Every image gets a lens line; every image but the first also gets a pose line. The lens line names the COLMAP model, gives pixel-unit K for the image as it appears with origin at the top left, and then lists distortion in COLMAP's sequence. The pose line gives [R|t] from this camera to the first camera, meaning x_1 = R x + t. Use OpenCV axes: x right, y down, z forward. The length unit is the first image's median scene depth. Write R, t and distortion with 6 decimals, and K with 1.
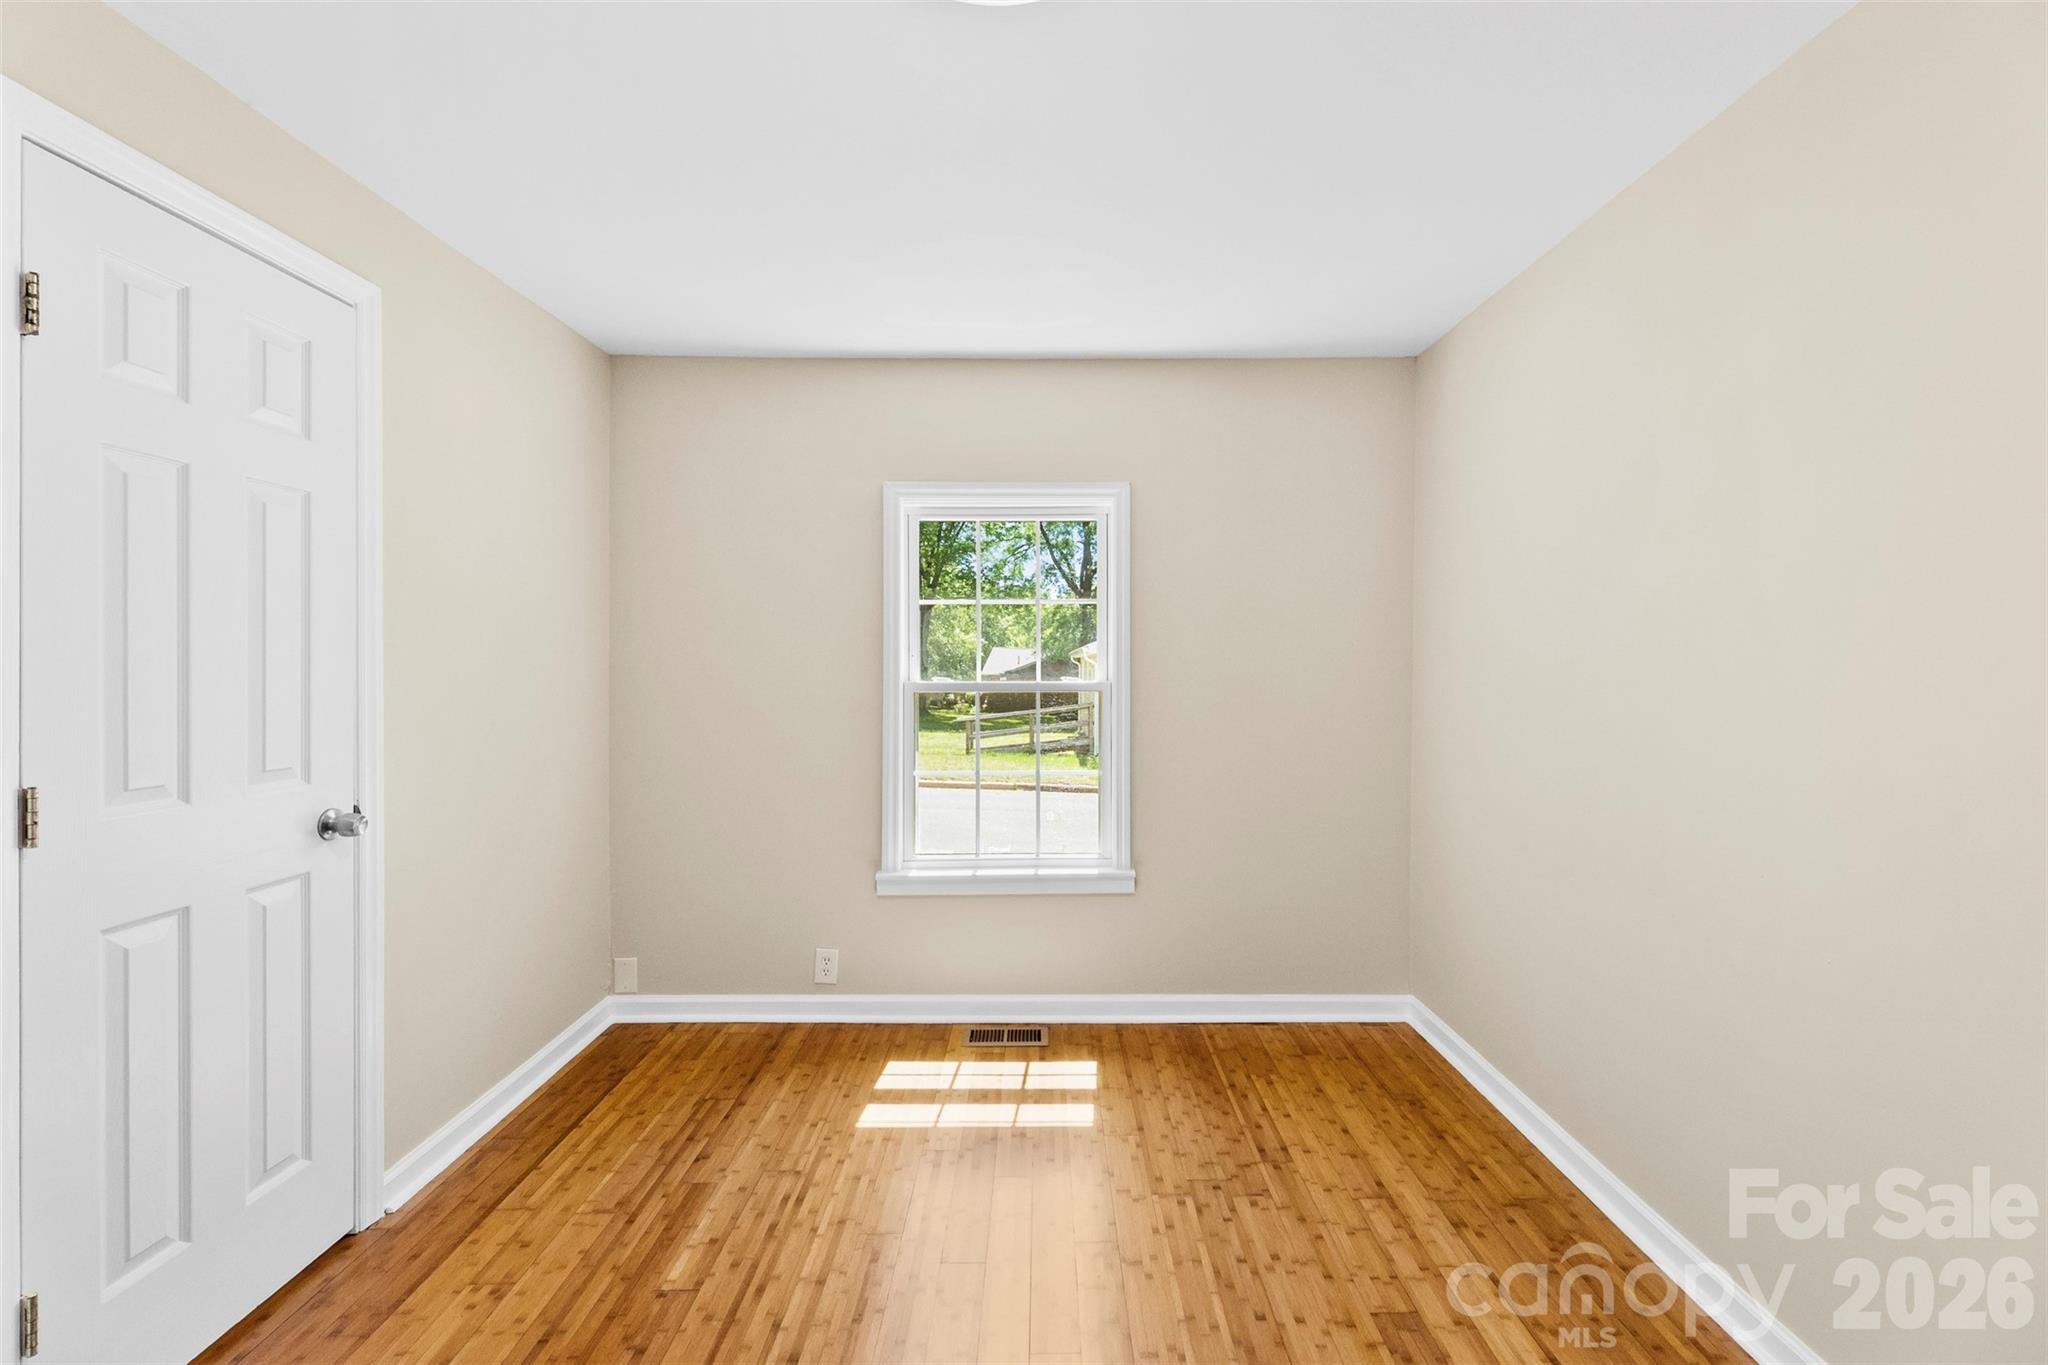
lens RADIAL K [[840.8, 0, 1030.0], [0, 840.8, 677.5], [0, 0, 1]] dist [-0.000605, -0.000121]
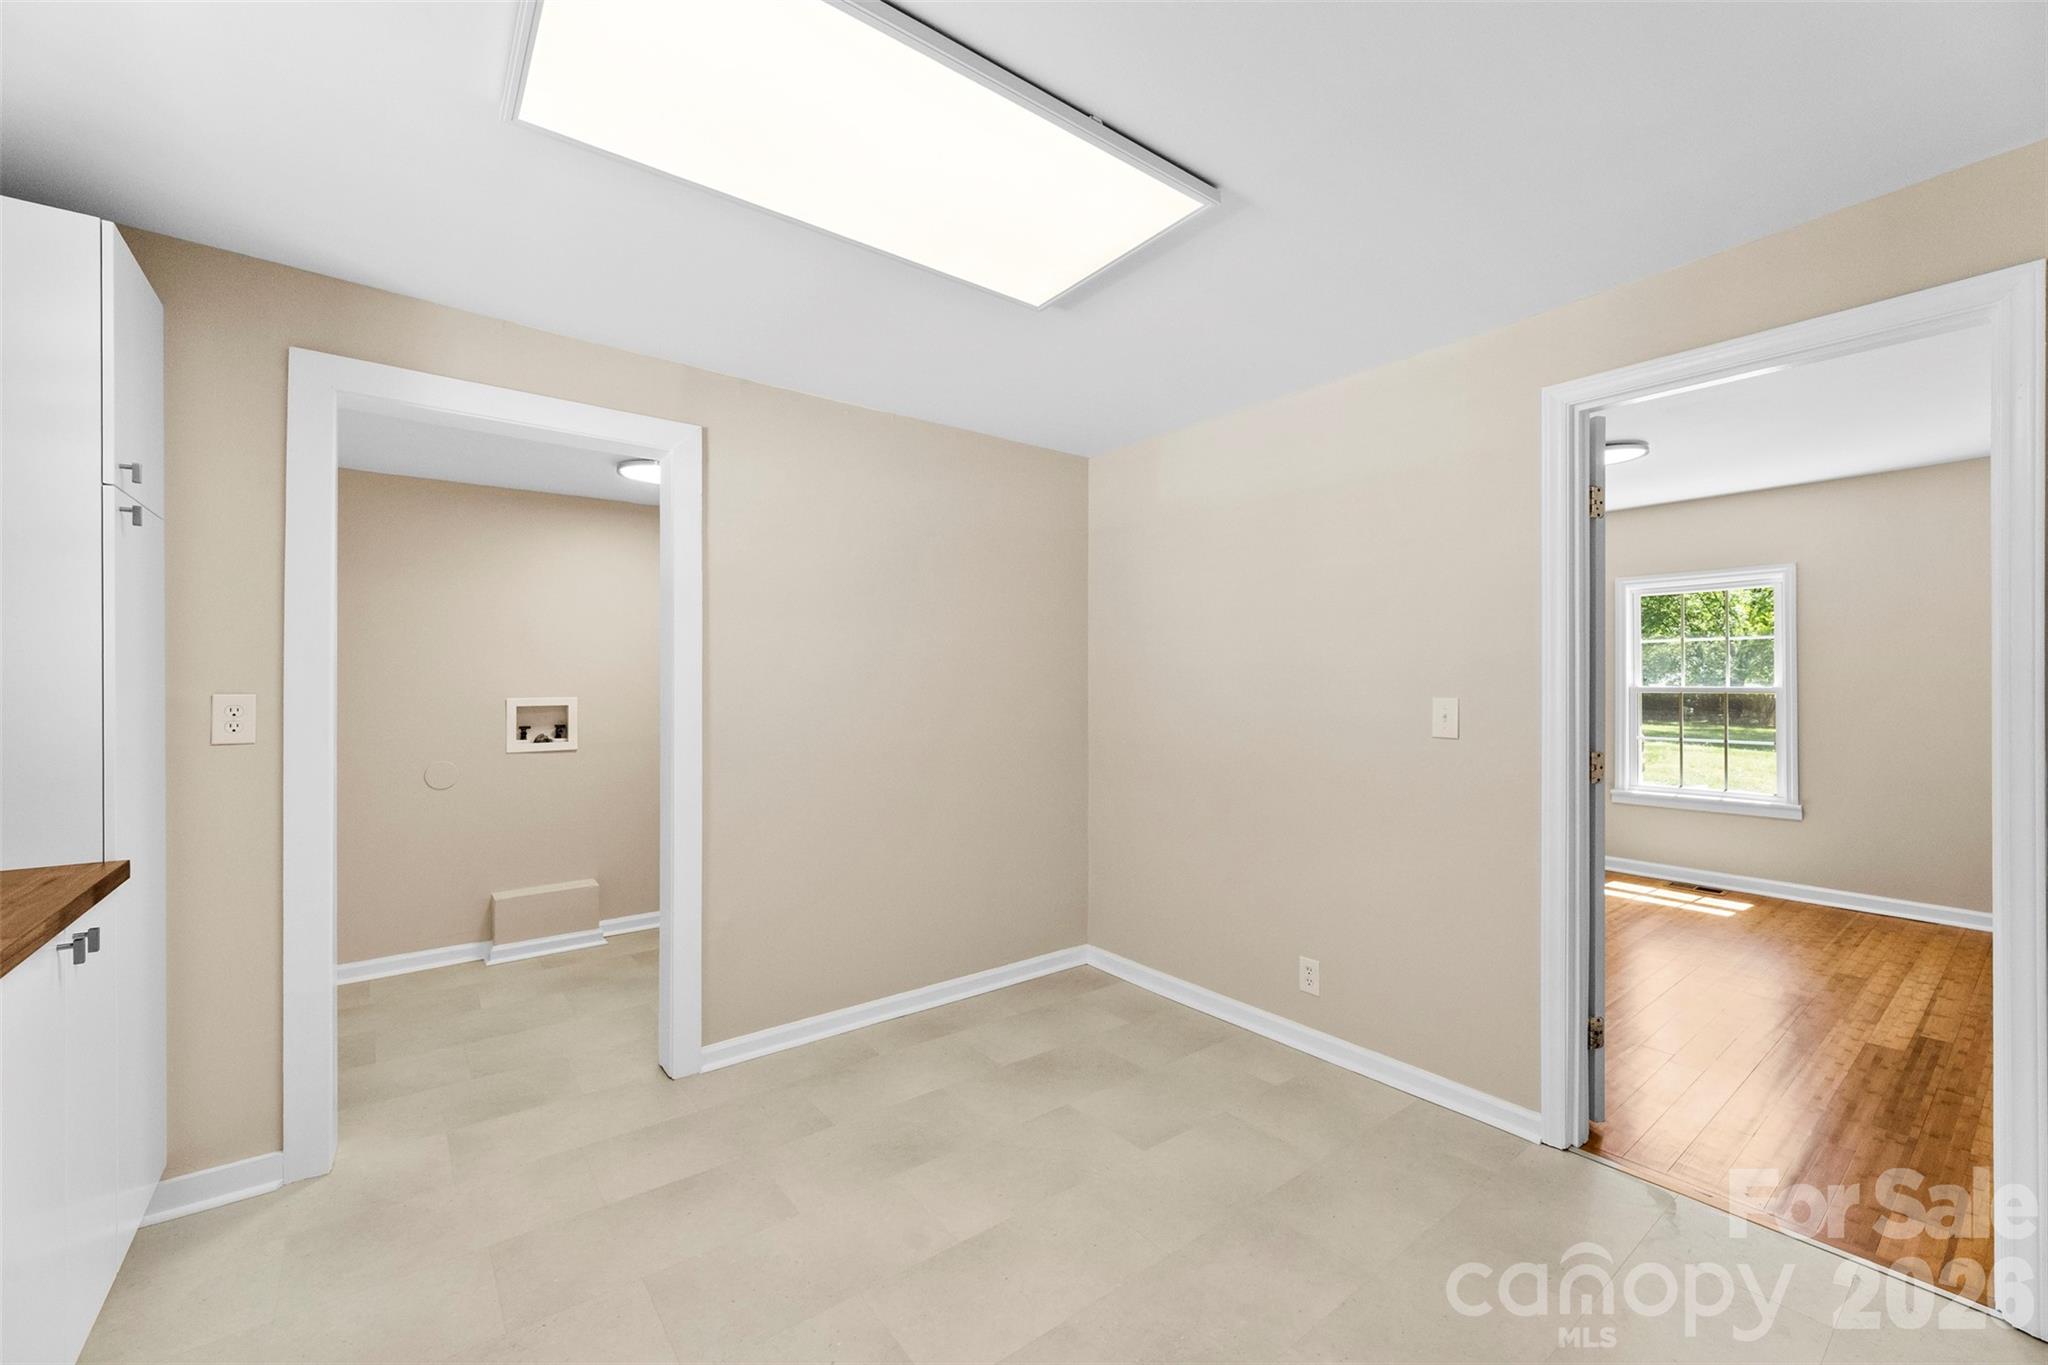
lens RADIAL K [[840.8, 0, 1030.0], [0, 840.8, 677.5], [0, 0, 1]] dist [-0.000605, -0.000121]
pose [[0.628699, -0.003114, -0.777643, 0.443013], [-0.006279, 0.999939, -0.009080, 0.011064], [0.777623, 0.010592, 0.628641, -1.135543]]
